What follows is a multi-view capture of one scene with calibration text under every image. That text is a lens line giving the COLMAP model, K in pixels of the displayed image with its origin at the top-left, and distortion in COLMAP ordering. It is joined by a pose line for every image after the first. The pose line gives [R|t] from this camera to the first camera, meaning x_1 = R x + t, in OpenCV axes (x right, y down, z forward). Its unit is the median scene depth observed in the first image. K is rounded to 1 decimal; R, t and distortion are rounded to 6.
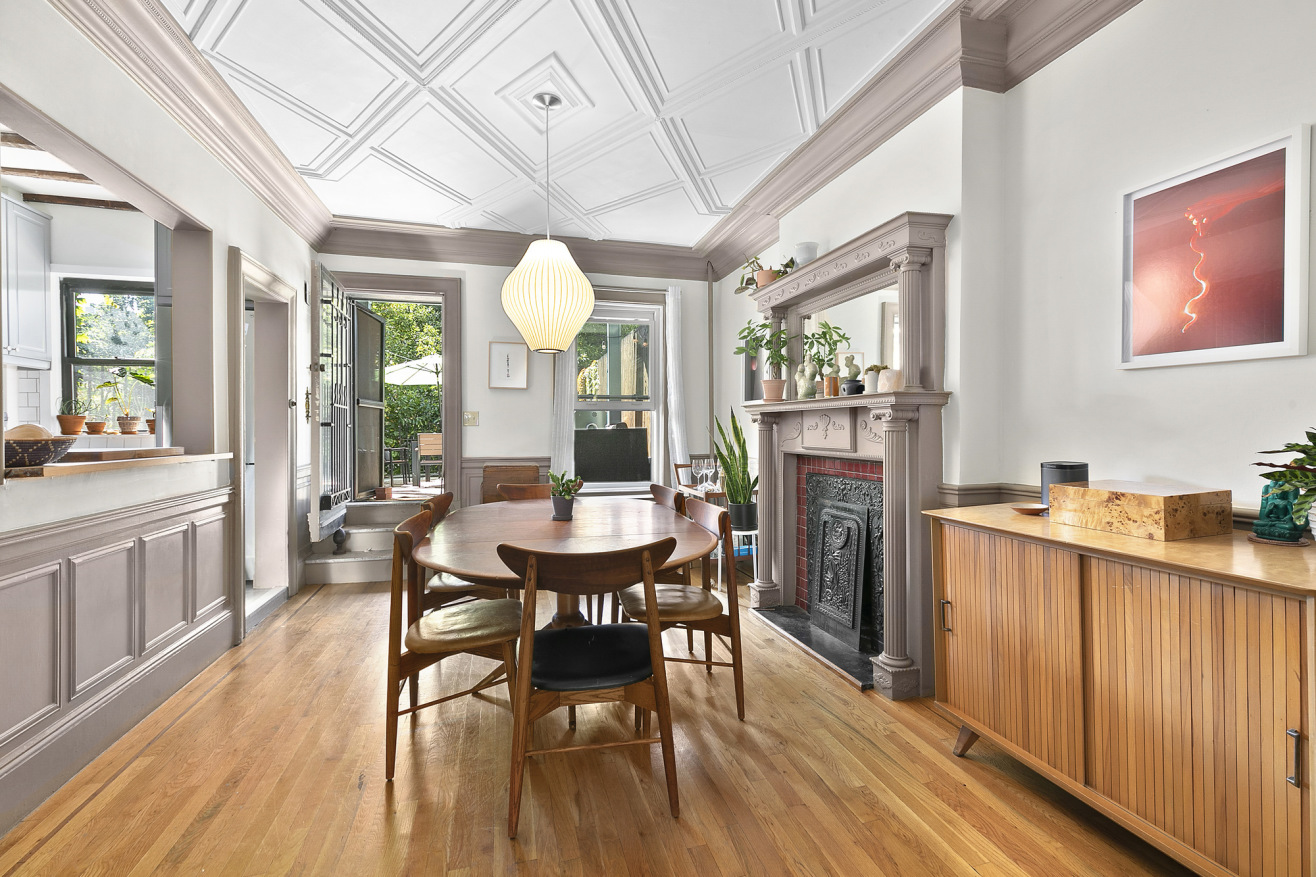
lens RADIAL K [[583.0, 0, 664.6], [0, 583.0, 434.0], [0, 0, 1]] dist [0.018873, 0.000222]
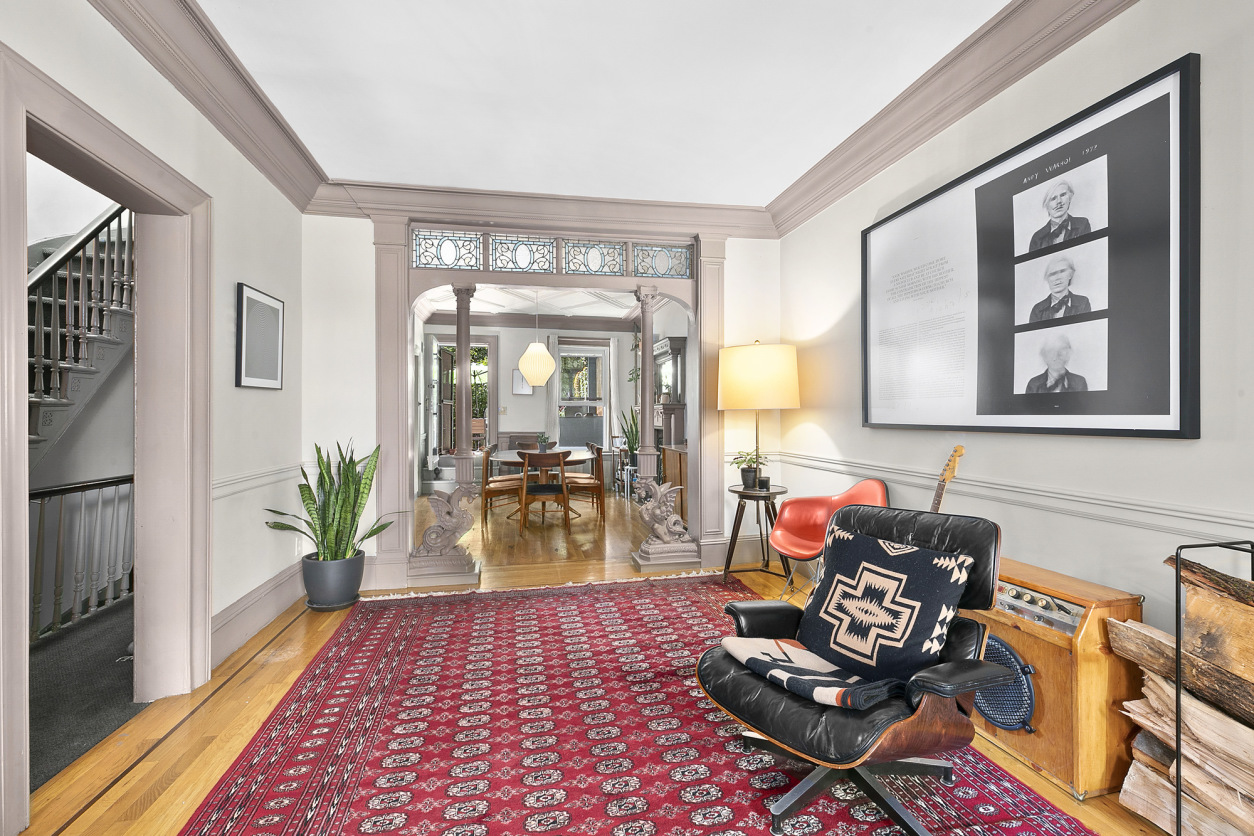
lens RADIAL K [[564.9, 0, 629.2], [0, 564.9, 411.0], [0, 0, 1]] dist [0.000604, 0.001343]
pose [[0.996514, 0.004790, -0.083289, 0.220421], [-0.005993, 0.999881, -0.014198, -0.002158], [0.083211, 0.014648, 0.996424, -0.753883]]
